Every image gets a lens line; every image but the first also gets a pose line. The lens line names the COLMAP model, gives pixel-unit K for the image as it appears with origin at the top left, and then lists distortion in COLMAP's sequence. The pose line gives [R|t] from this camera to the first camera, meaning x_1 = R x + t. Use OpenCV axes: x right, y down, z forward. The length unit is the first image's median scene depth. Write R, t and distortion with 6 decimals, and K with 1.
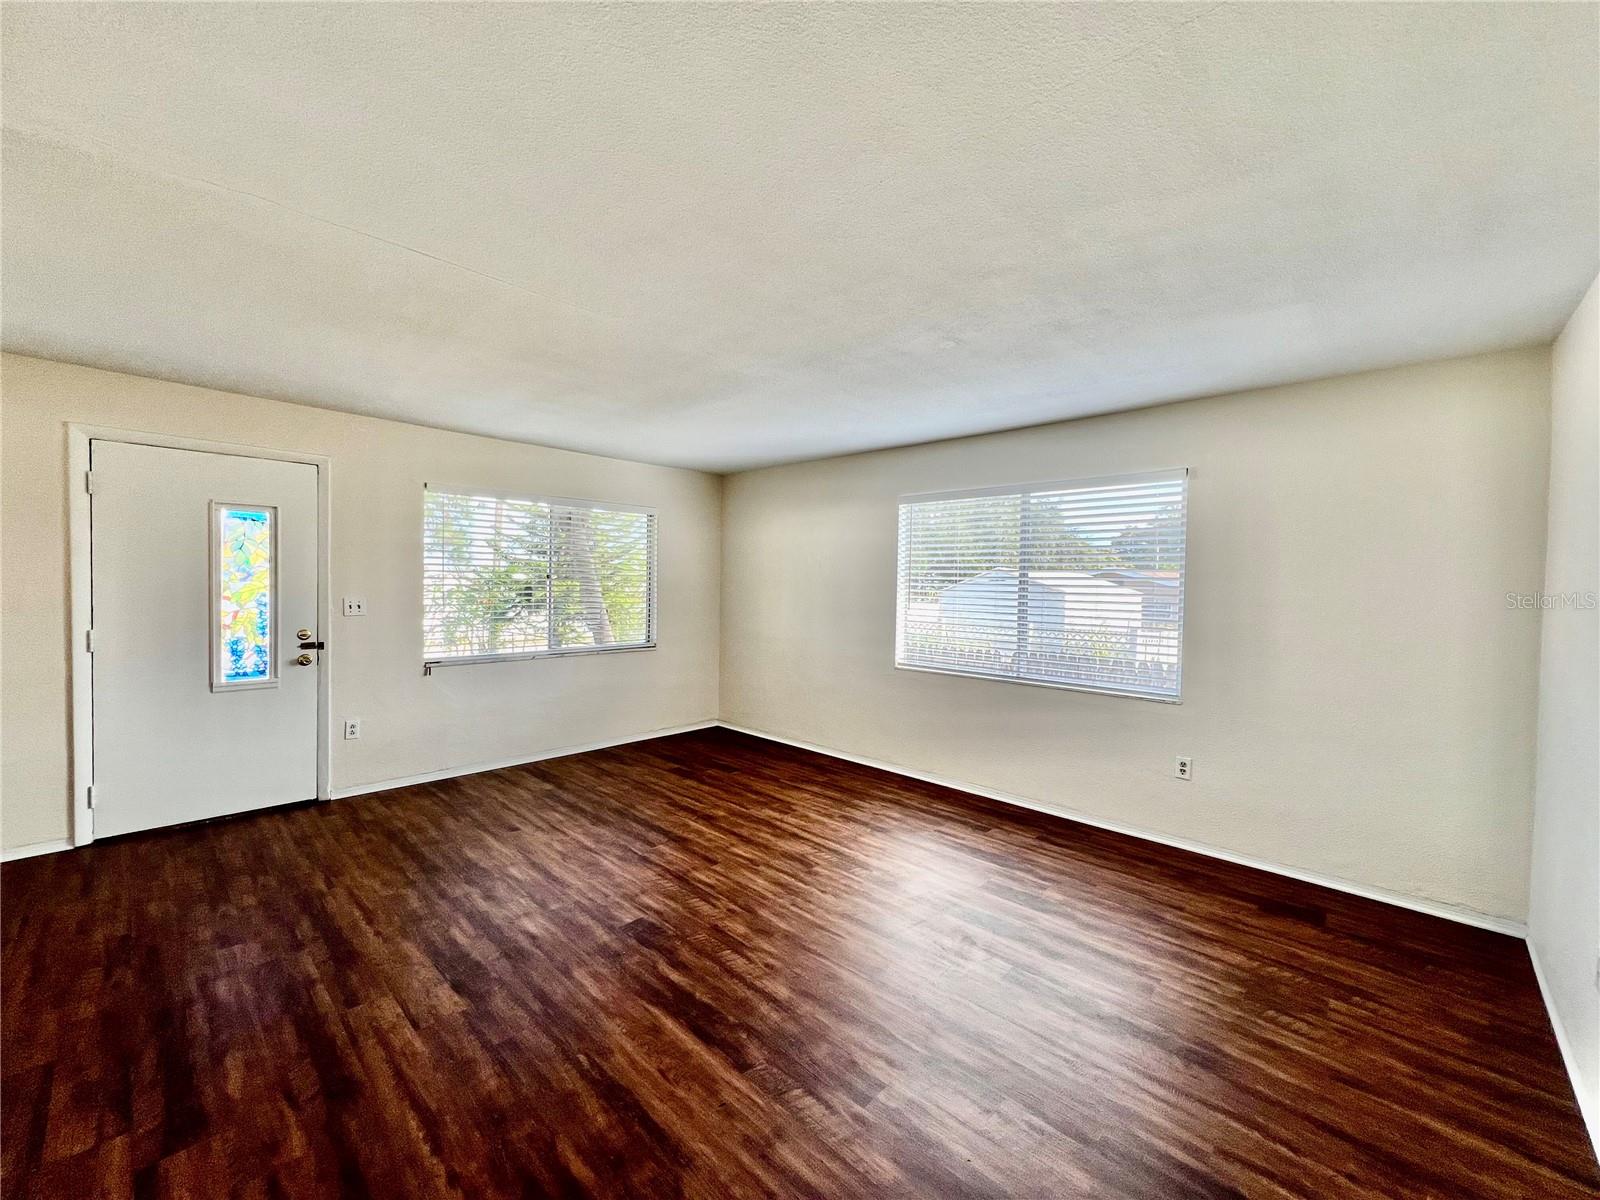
lens RADIAL K [[637.8, 0, 795.1], [0, 637.8, 595.7], [0, 0, 1]] dist [0.001294, 0.000134]
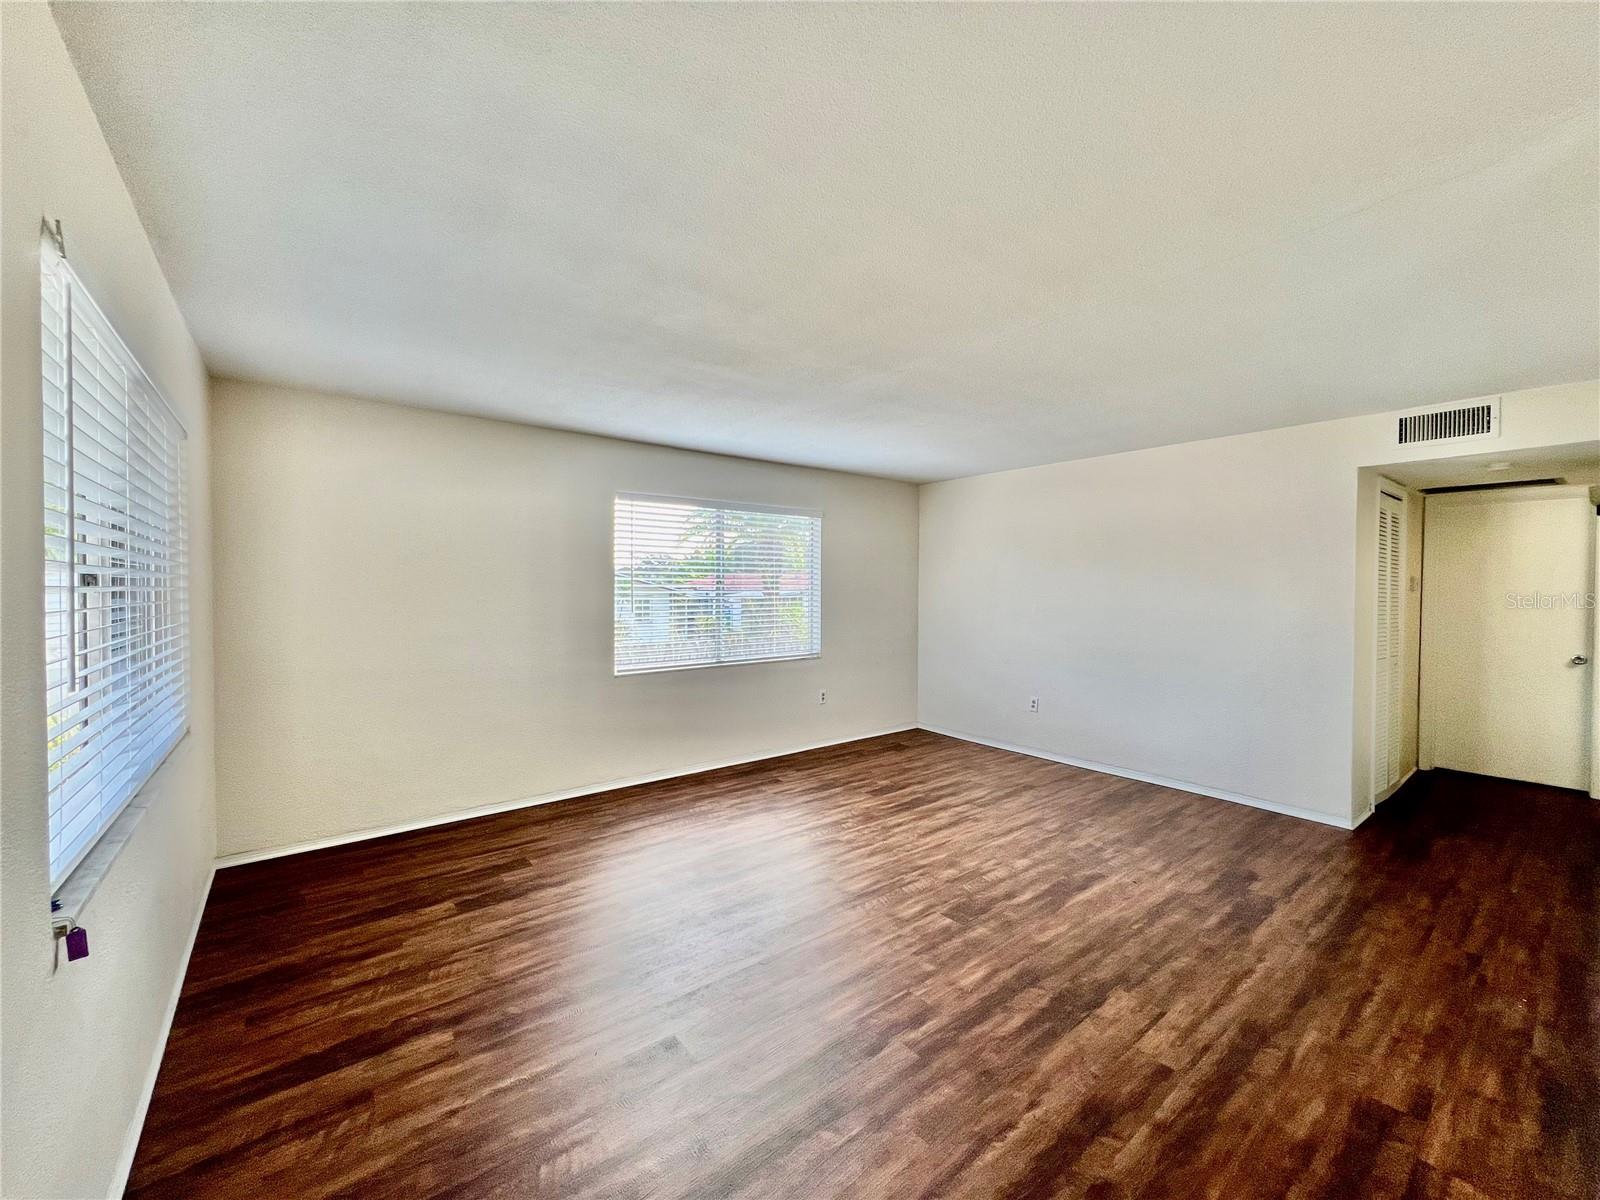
lens RADIAL K [[637.8, 0, 795.1], [0, 637.8, 595.7], [0, 0, 1]] dist [0.001294, 0.000134]
pose [[0.141335, -0.031648, 0.989456, -0.982213], [0.021533, 0.999351, 0.028888, -0.033350], [-0.989728, 0.017223, 0.141924, 0.831225]]
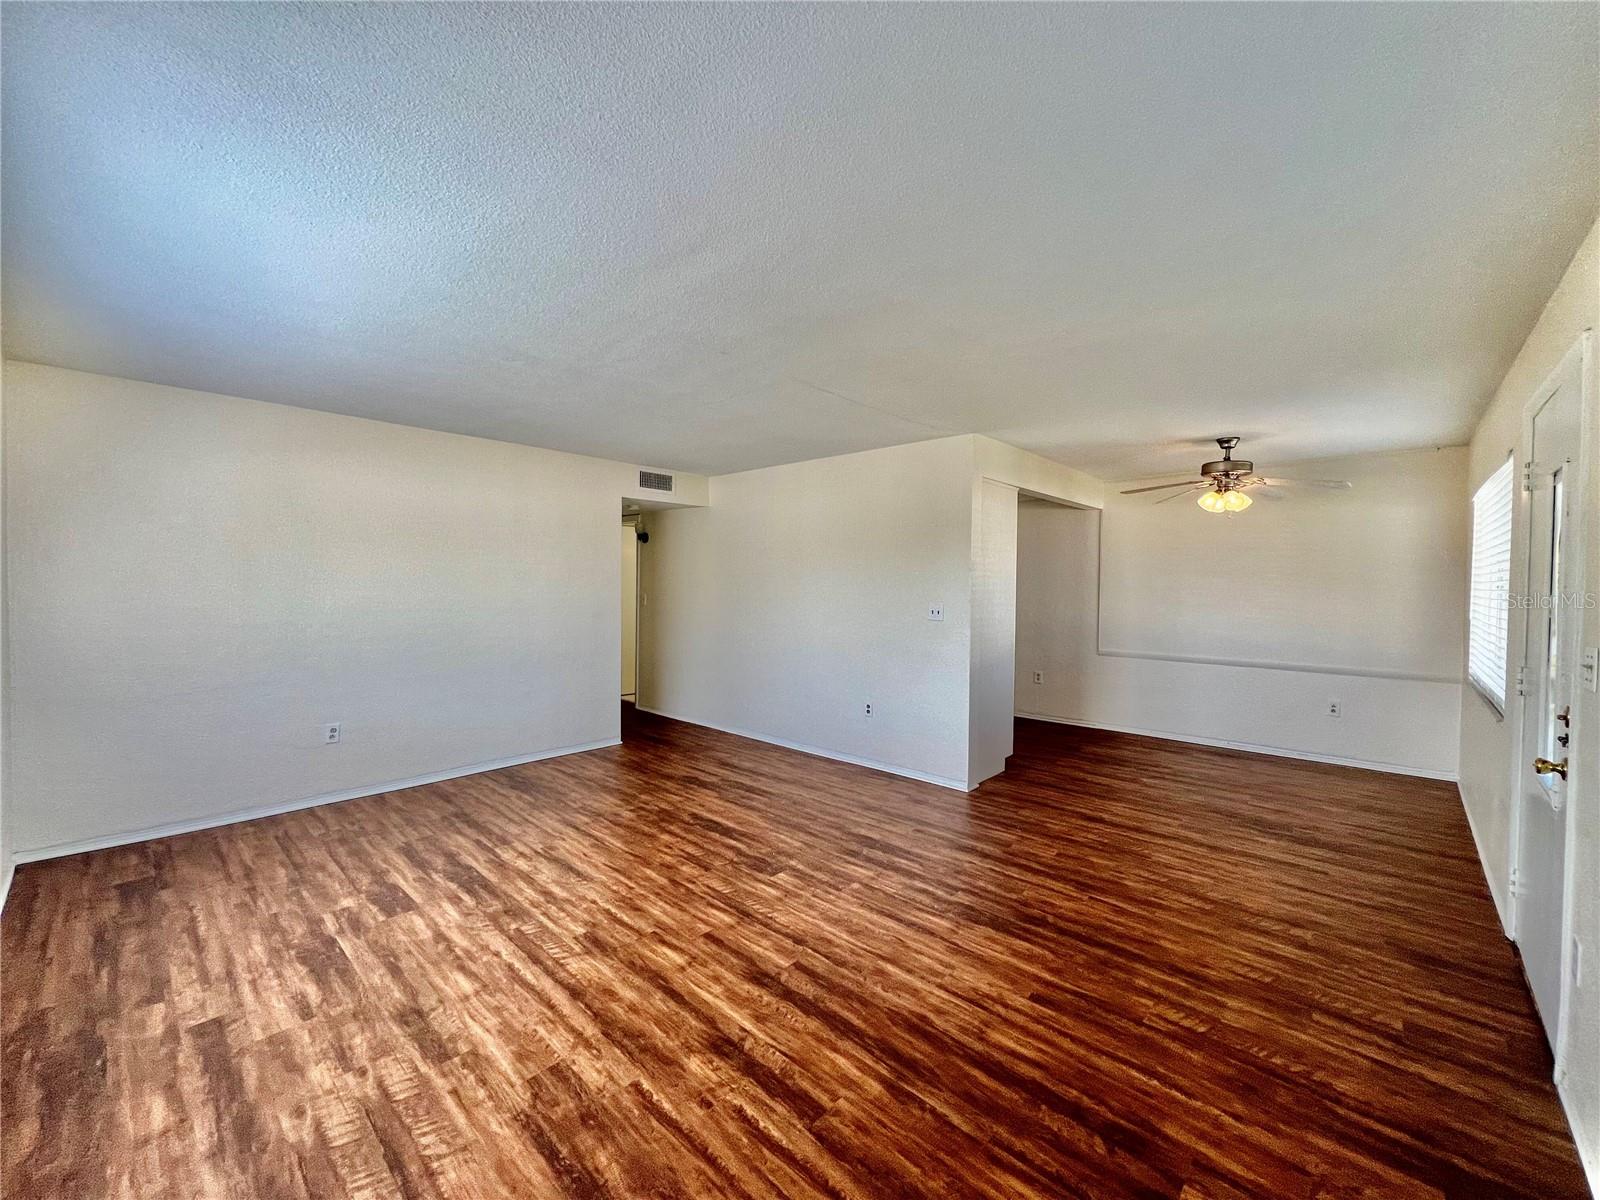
lens RADIAL K [[637.8, 0, 795.1], [0, 637.8, 595.7], [0, 0, 1]] dist [0.001294, 0.000134]
pose [[-0.999480, -0.028440, -0.015204, -0.193336], [-0.029107, 0.998534, 0.045637, -0.038718], [0.013884, 0.046056, -0.998842, 1.630143]]
